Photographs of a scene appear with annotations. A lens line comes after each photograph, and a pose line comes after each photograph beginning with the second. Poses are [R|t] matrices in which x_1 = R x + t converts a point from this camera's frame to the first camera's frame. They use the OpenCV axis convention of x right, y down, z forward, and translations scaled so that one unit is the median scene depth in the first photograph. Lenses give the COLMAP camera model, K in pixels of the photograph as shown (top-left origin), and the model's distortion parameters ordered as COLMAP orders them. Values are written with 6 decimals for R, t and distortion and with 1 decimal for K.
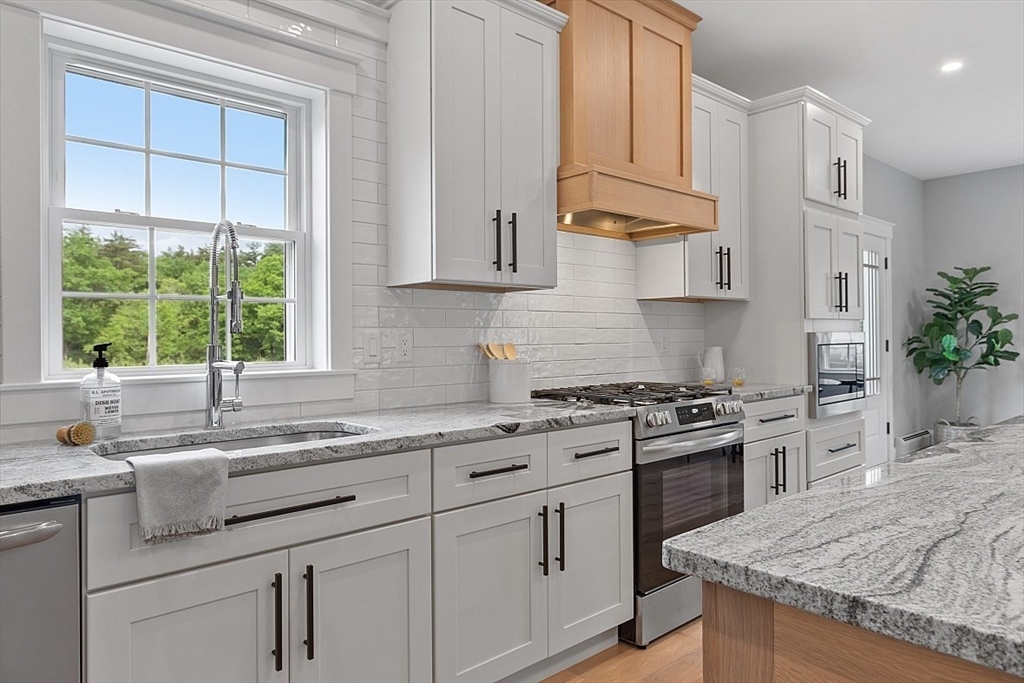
lens RADIAL K [[677.9, 0, 507.7], [0, 677.9, 336.2], [0, 0, 1]] dist [-0.000437, 0.004836]
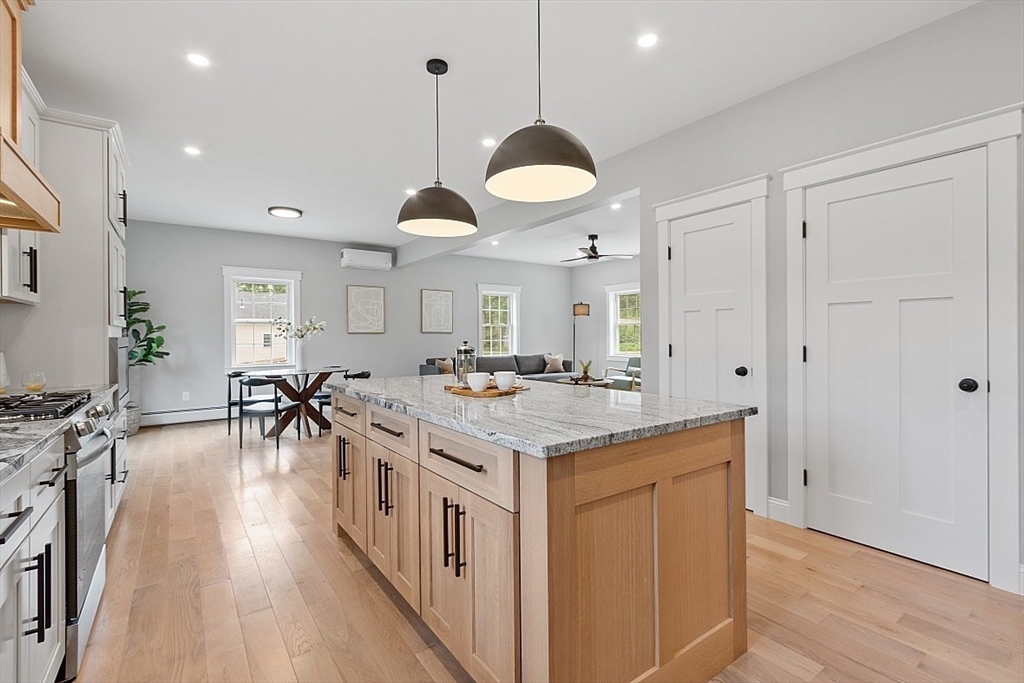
lens RADIAL K [[475.1, 0, 515.4], [0, 475.1, 339.0], [0, 0, 1]] dist [-0.002922, -0.000389]
pose [[0.113607, 0.001118, 0.993525, -0.324814], [0.006923, 0.999974, -0.001917, 0.004482], [-0.993502, 0.007096, 0.113596, 0.275902]]
